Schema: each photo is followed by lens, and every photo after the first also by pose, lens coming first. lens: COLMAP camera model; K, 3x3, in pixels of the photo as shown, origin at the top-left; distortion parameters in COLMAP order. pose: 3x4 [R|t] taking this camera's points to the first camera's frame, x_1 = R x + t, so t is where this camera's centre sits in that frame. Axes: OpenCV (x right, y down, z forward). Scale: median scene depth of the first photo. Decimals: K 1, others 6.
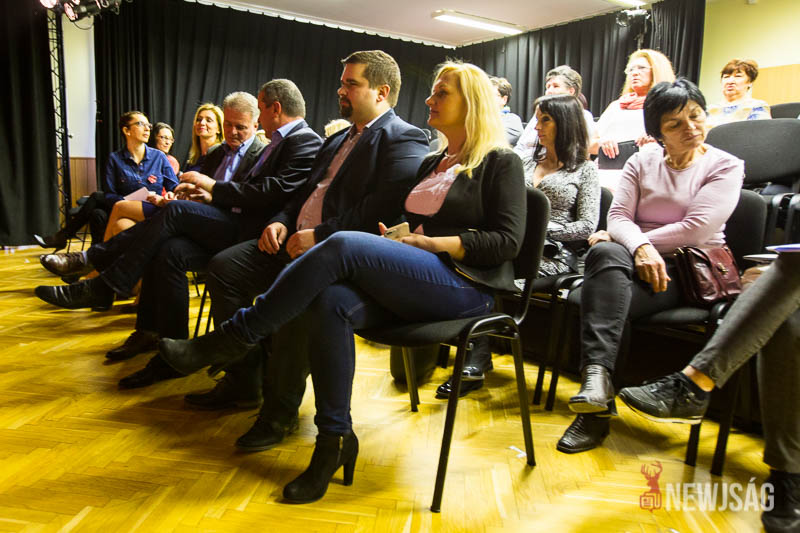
lens RADIAL K [[533.7, 0, 400.0], [0, 533.7, 266.5], [0, 0, 1]] dist [0.000632, 0.000730]
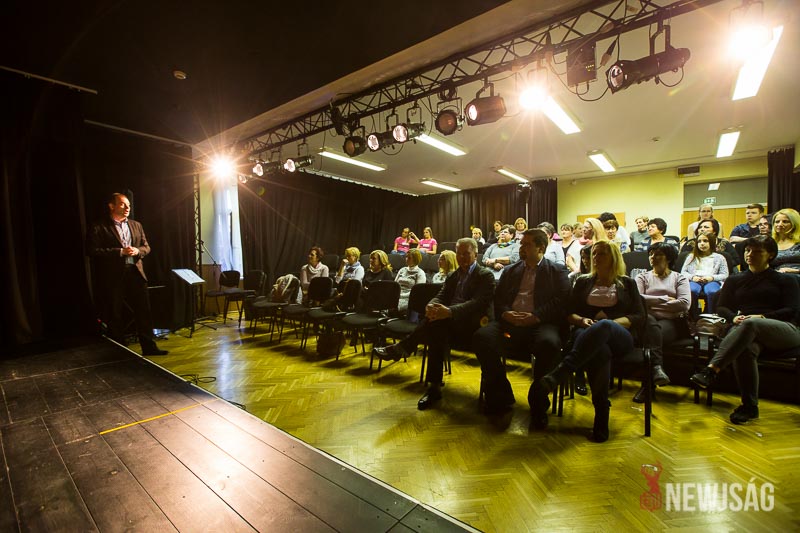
lens RADIAL K [[358.6, 0, 400.0], [0, 358.6, 266.5], [0, 0, 1]] dist [-0.012703, 0.000227]
pose [[0.966457, -0.016432, 0.256301, -0.330614], [0.053928, 0.988687, -0.139963, -0.029225], [-0.251102, 0.149090, 0.956410, -0.081804]]
